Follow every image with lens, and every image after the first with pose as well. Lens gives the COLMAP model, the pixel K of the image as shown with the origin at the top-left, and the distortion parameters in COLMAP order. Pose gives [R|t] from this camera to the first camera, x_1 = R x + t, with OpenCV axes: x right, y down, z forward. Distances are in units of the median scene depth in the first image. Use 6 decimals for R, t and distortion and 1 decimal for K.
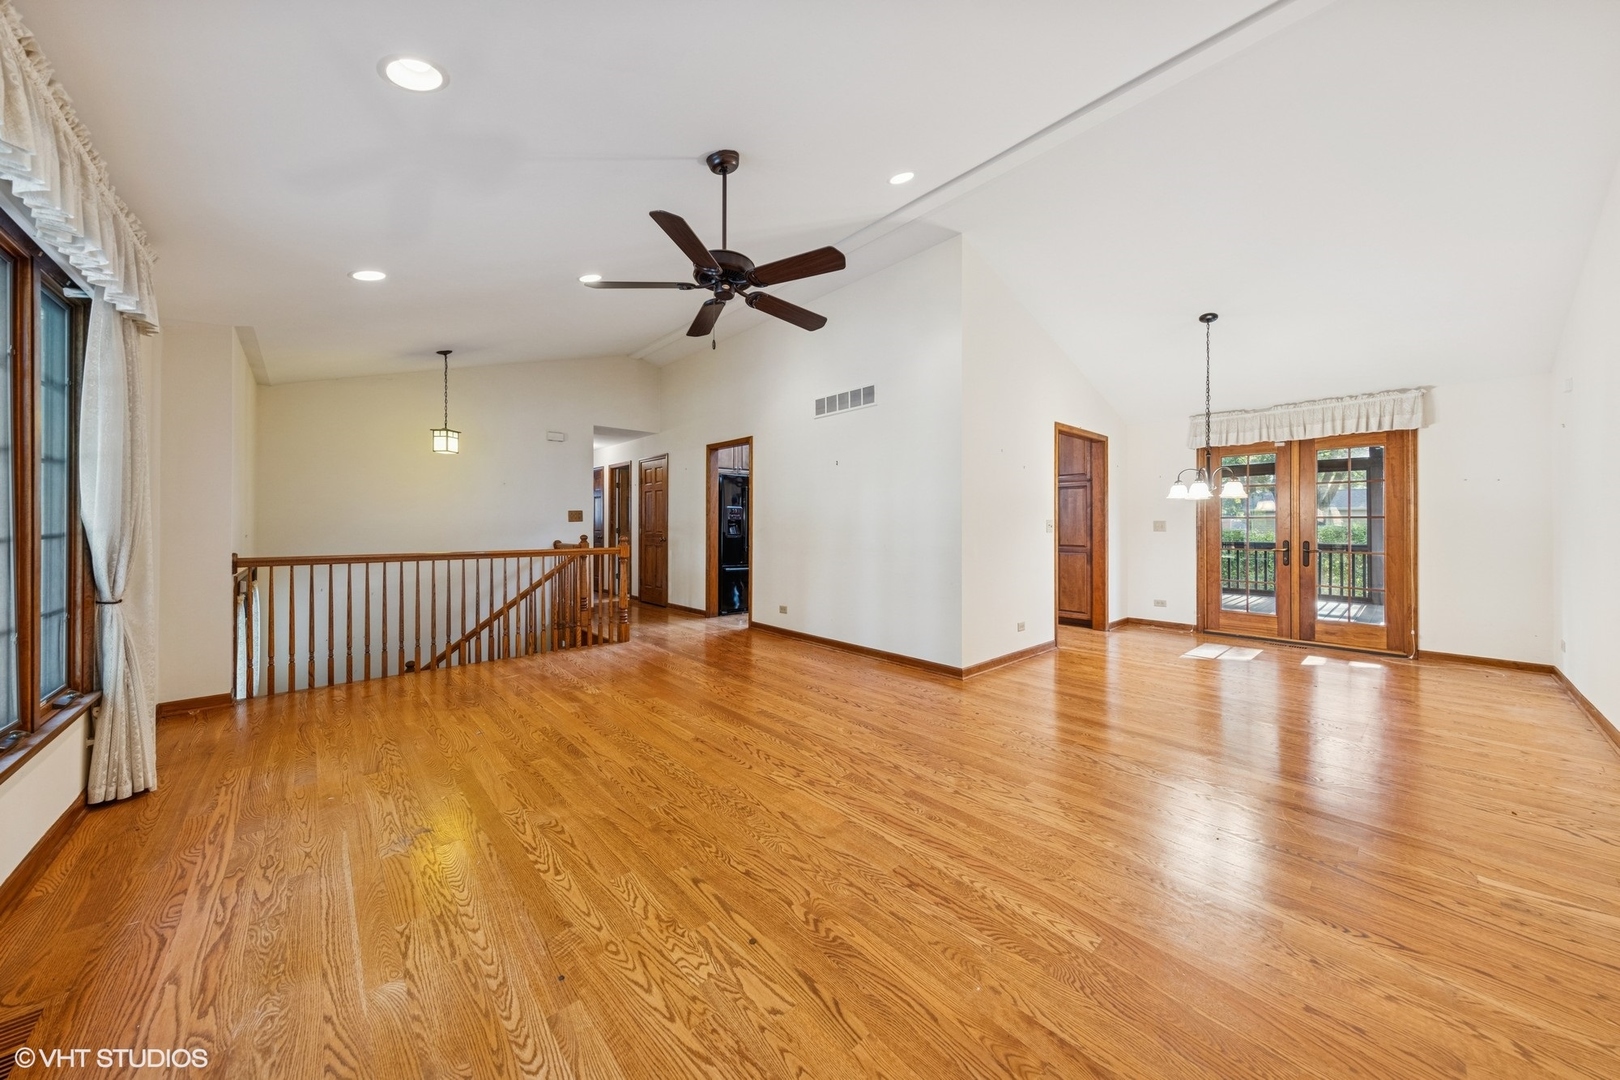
lens RADIAL K [[548.6, 0, 811.6], [0, 548.6, 524.7], [0, 0, 1]] dist [0.002864, 0.000004]
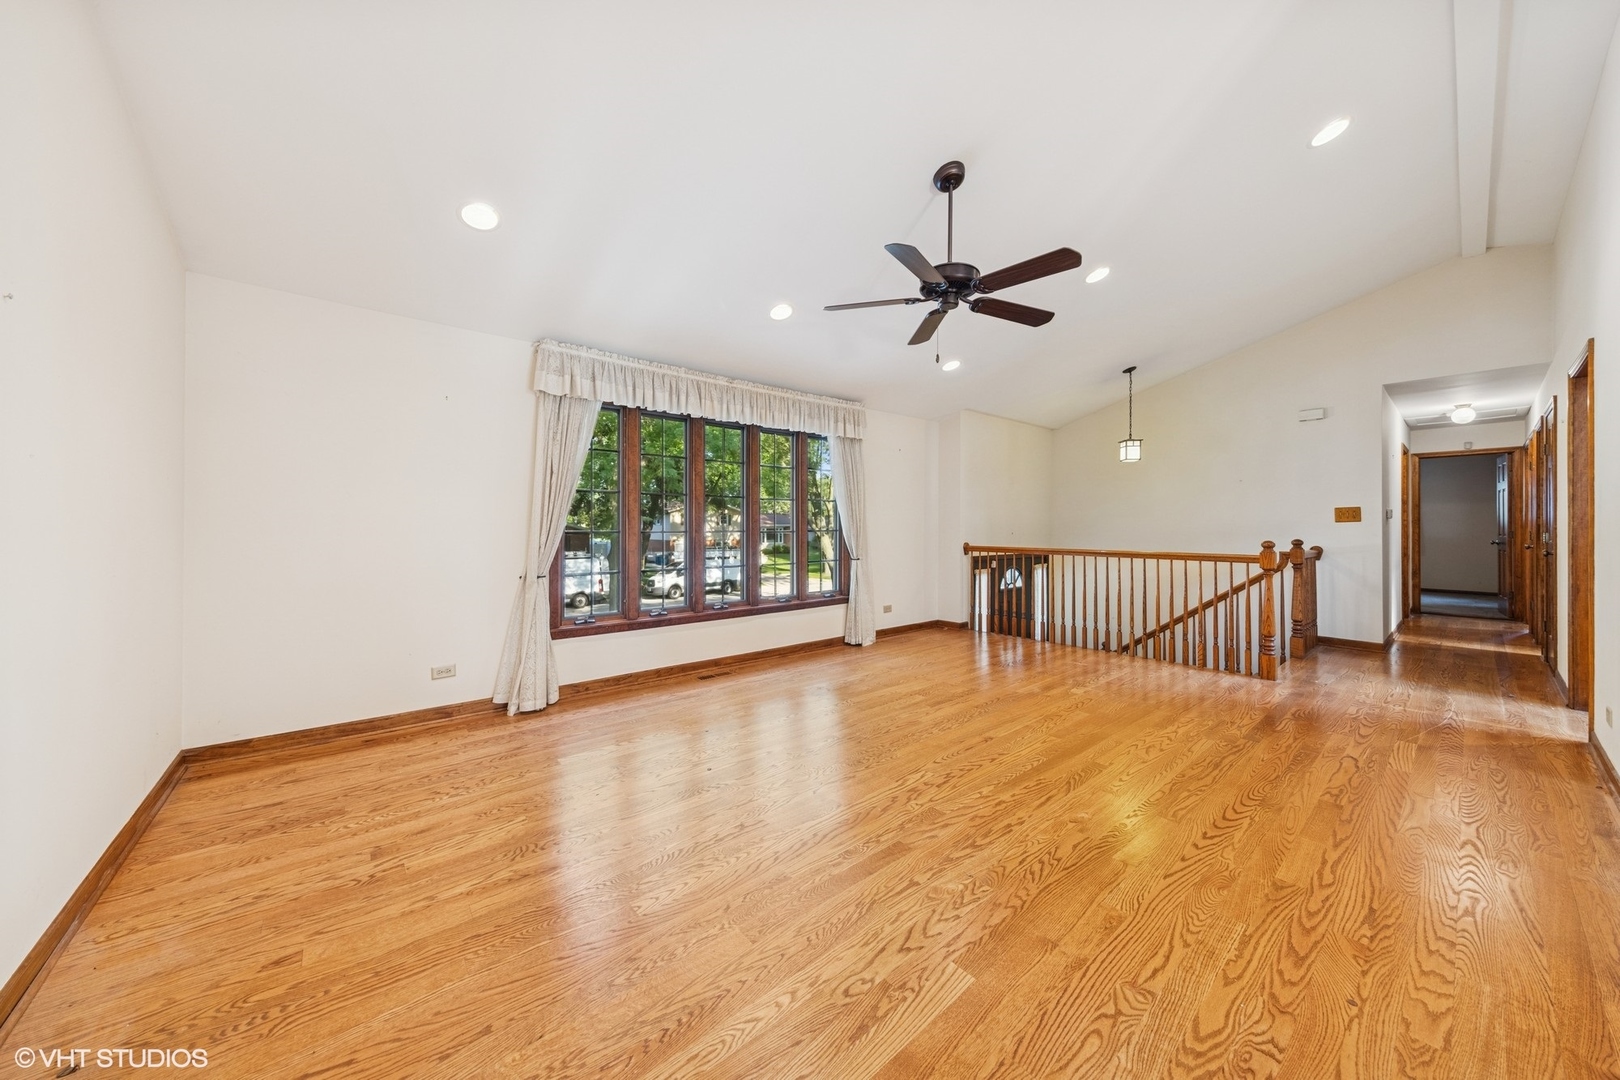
lens RADIAL K [[548.6, 0, 808.0], [0, 548.6, 526.3], [0, 0, 1]] dist [0.002864, 0.000004]
pose [[-0.045849, 0.001939, -0.998947, 0.829098], [-0.001611, 0.999997, 0.002015, -0.000772], [0.998947, 0.001702, -0.045845, 0.723619]]
